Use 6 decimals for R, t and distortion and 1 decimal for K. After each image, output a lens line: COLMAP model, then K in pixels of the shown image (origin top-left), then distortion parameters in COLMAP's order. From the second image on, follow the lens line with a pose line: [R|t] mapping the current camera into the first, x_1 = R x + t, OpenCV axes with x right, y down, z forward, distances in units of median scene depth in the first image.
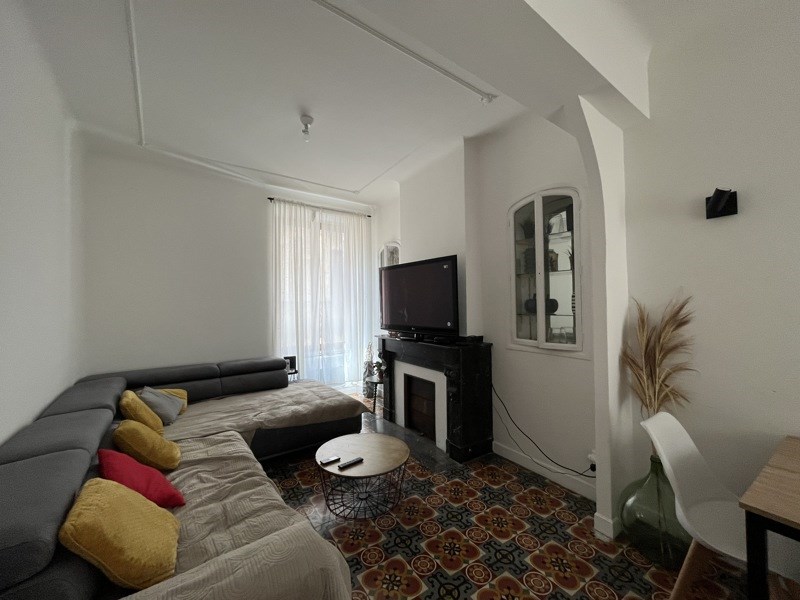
lens RADIAL K [[316.2, 0, 396.0], [0, 316.2, 300.2], [0, 0, 1]] dist [0.000956, 0.000133]
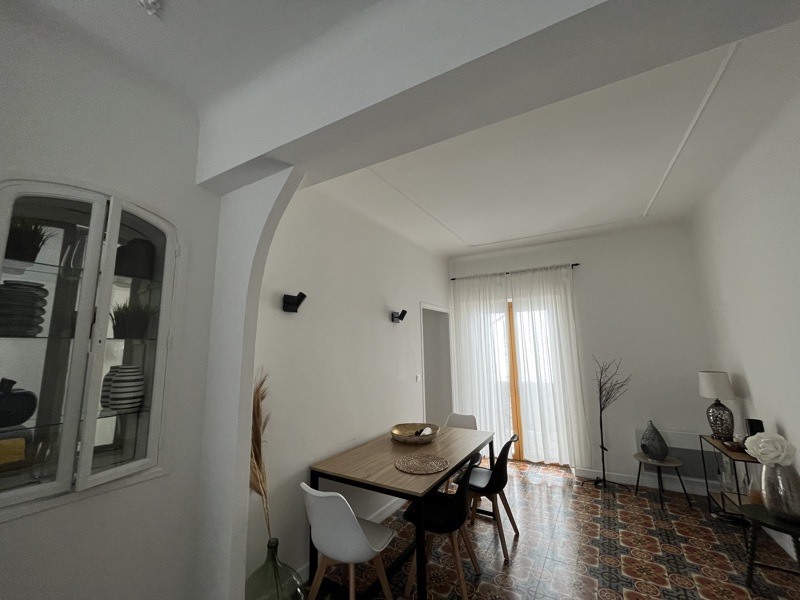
lens RADIAL K [[316.2, 0, 396.0], [0, 316.2, 300.2], [0, 0, 1]] dist [0.000956, 0.000133]
pose [[-0.398889, 0.157408, 0.903388, -0.292551], [0.015641, 0.986182, -0.164928, -0.067391], [-0.916866, -0.051658, -0.395839, 0.909240]]
